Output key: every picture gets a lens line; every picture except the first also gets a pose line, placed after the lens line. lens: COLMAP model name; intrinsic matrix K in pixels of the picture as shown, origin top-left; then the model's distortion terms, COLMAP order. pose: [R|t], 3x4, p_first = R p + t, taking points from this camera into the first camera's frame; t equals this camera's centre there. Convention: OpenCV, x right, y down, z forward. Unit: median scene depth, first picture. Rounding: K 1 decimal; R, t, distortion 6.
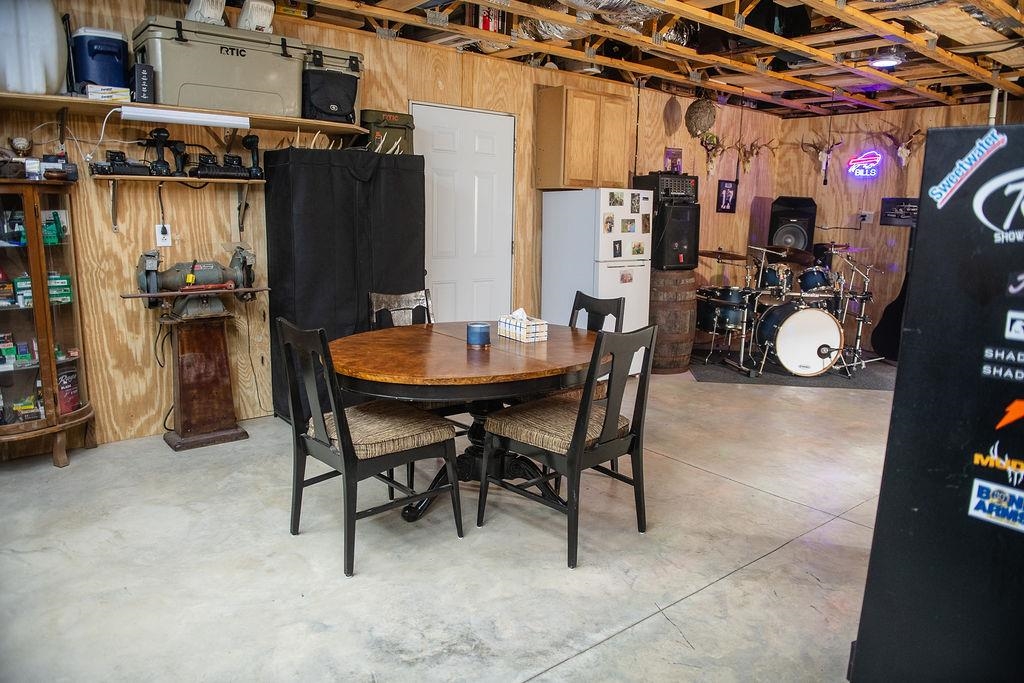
lens RADIAL K [[696.1, 0, 511.0], [0, 696.1, 338.1], [0, 0, 1]] dist [-0.045781, -0.008510]
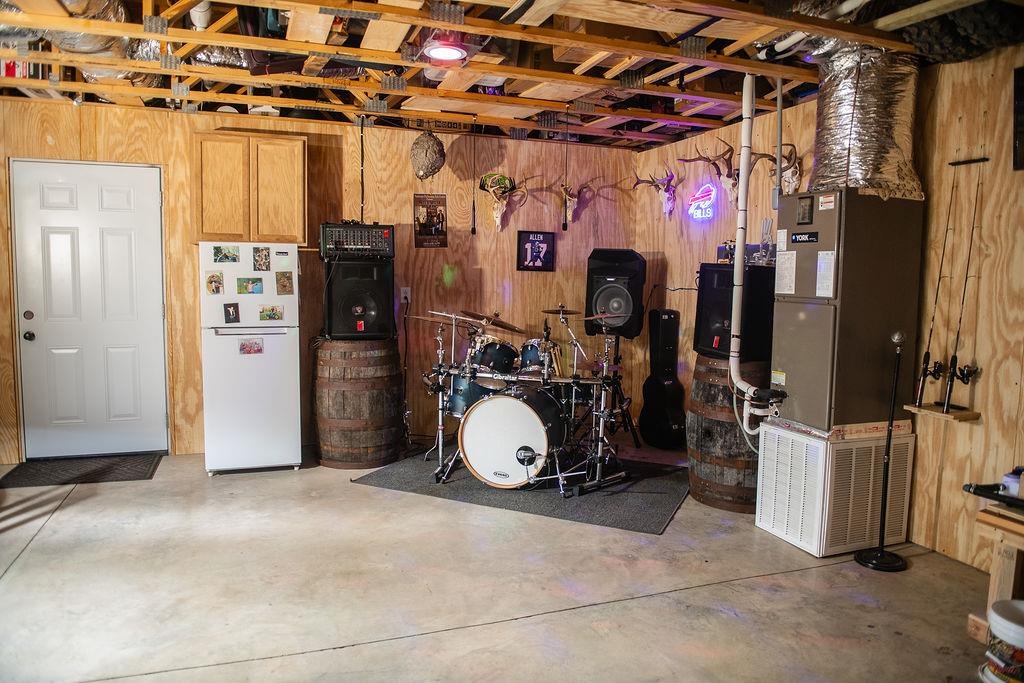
lens RADIAL K [[696.1, 0, 511.0], [0, 696.1, 338.1], [0, 0, 1]] dist [-0.045781, -0.008510]
pose [[0.947674, 0.020280, -0.318595, 0.709330], [-0.051021, 0.994774, -0.088443, -0.040556], [0.315137, 0.100071, 0.943756, 0.311704]]
